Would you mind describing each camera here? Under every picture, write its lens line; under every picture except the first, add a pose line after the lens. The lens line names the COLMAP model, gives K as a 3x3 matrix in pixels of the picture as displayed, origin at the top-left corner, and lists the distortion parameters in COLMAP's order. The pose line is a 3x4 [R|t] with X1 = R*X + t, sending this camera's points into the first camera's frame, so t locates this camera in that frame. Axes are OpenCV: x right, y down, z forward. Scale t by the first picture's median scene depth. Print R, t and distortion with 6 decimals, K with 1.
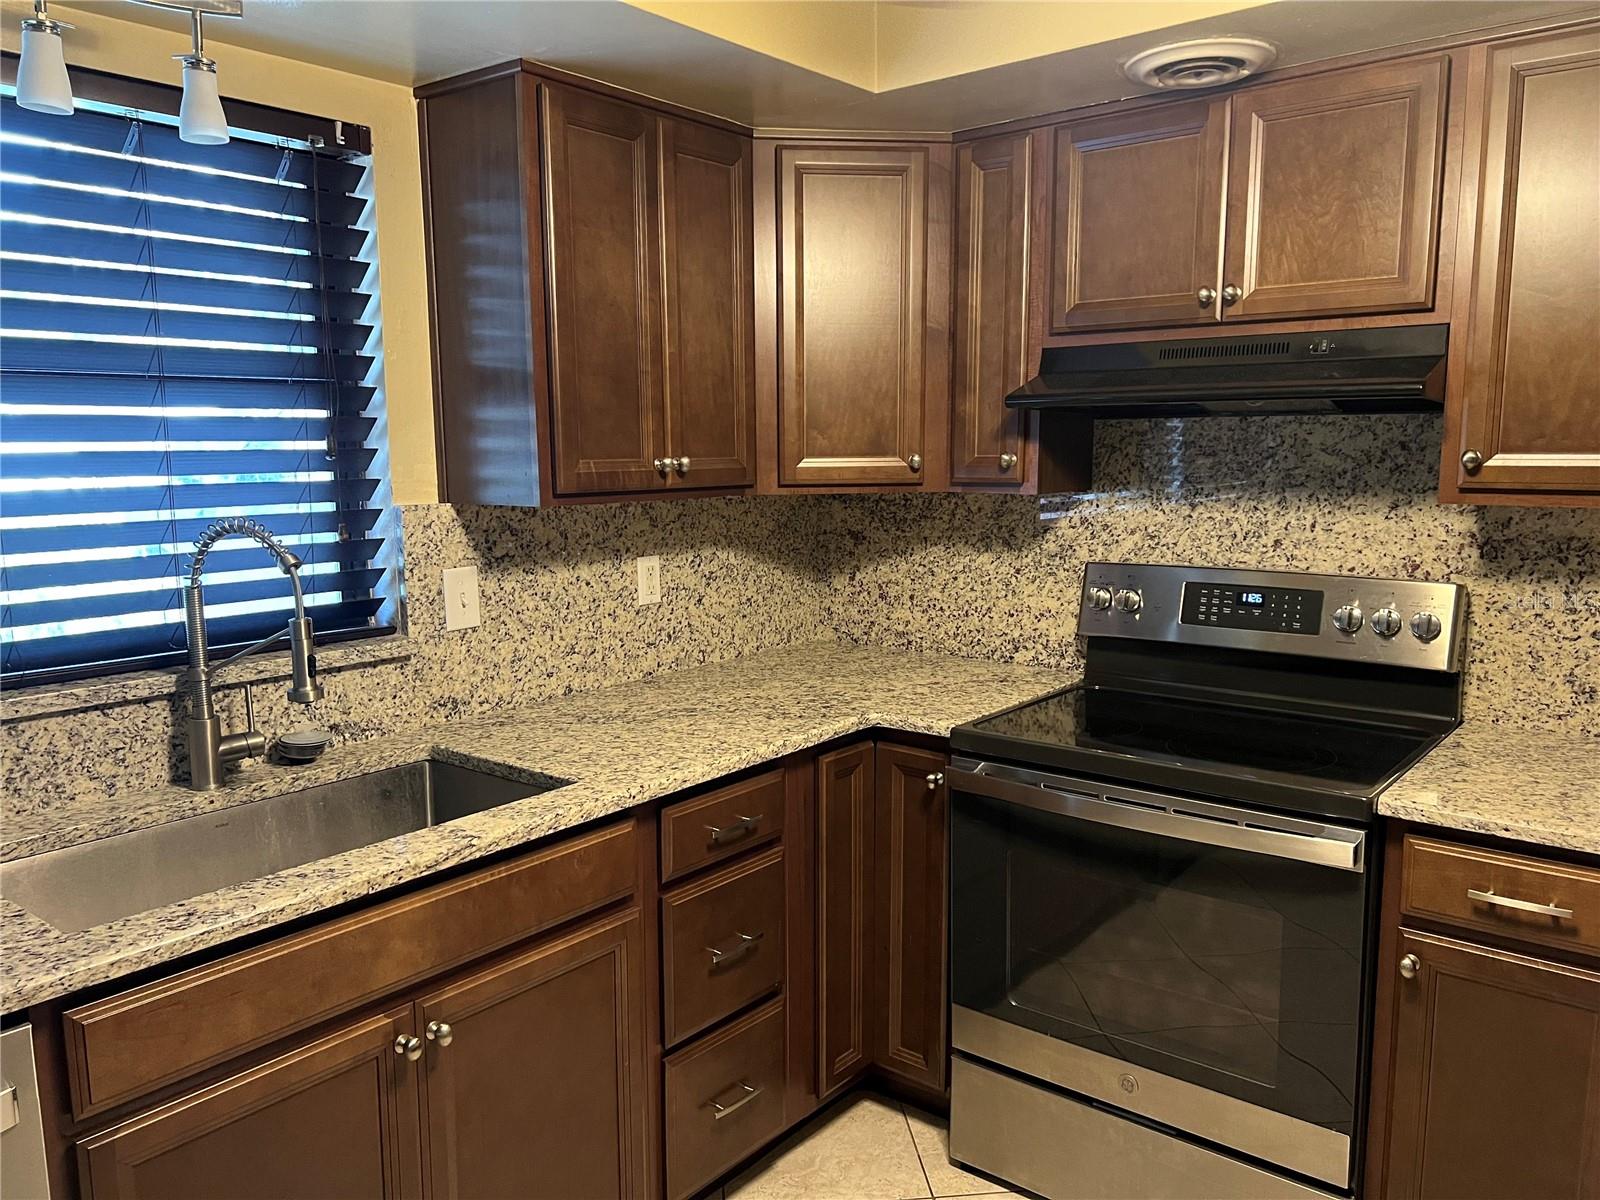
lens RADIAL K [[1208.9, 0, 801.7], [0, 1208.9, 611.8], [0, 0, 1]] dist [0.073838, -0.086646]
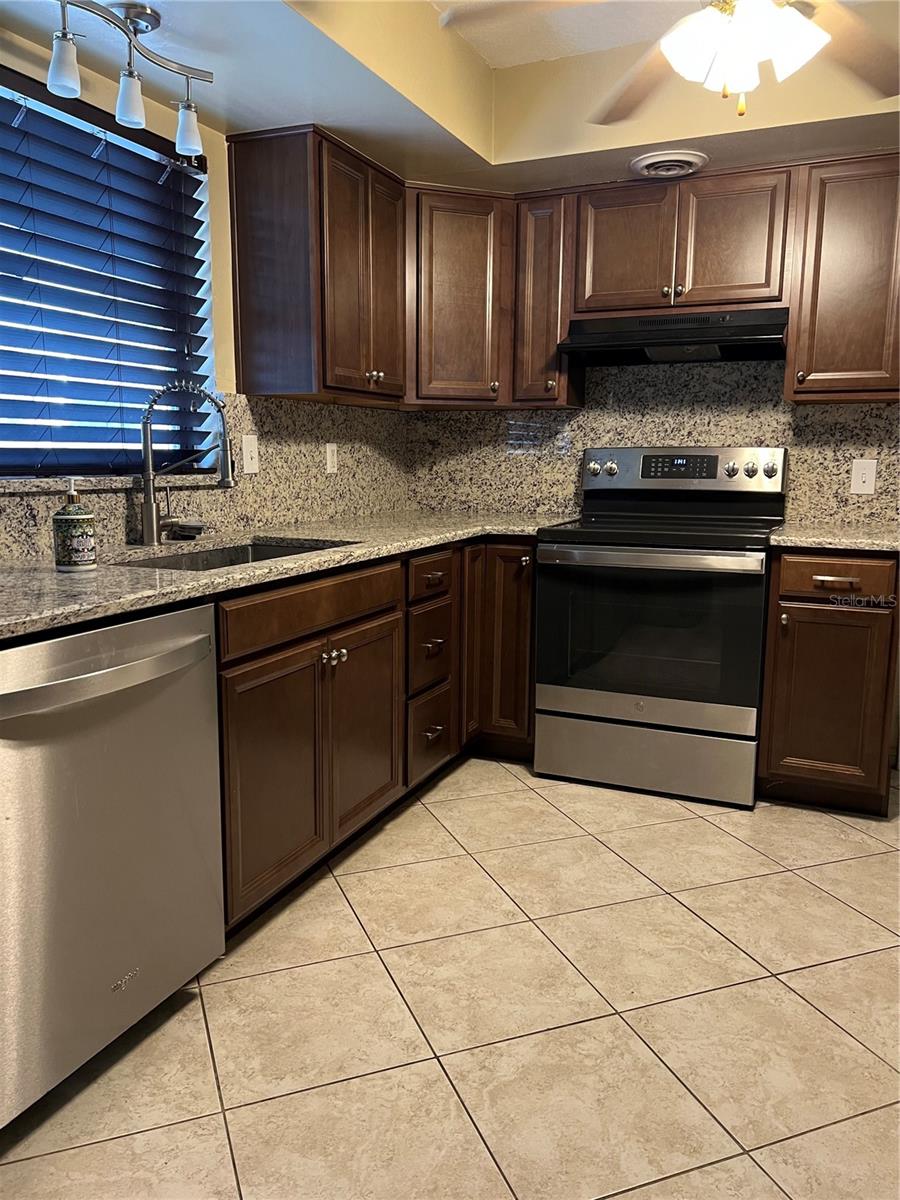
lens RADIAL K [[906.6, 0, 445.1], [0, 906.6, 602.0], [0, 0, 1]] dist [0.073838, -0.086646]
pose [[0.967081, -0.028621, 0.252852, -0.352414], [0.023677, 0.999465, 0.022575, 0.171644], [-0.253363, -0.015845, 0.967241, -0.268663]]
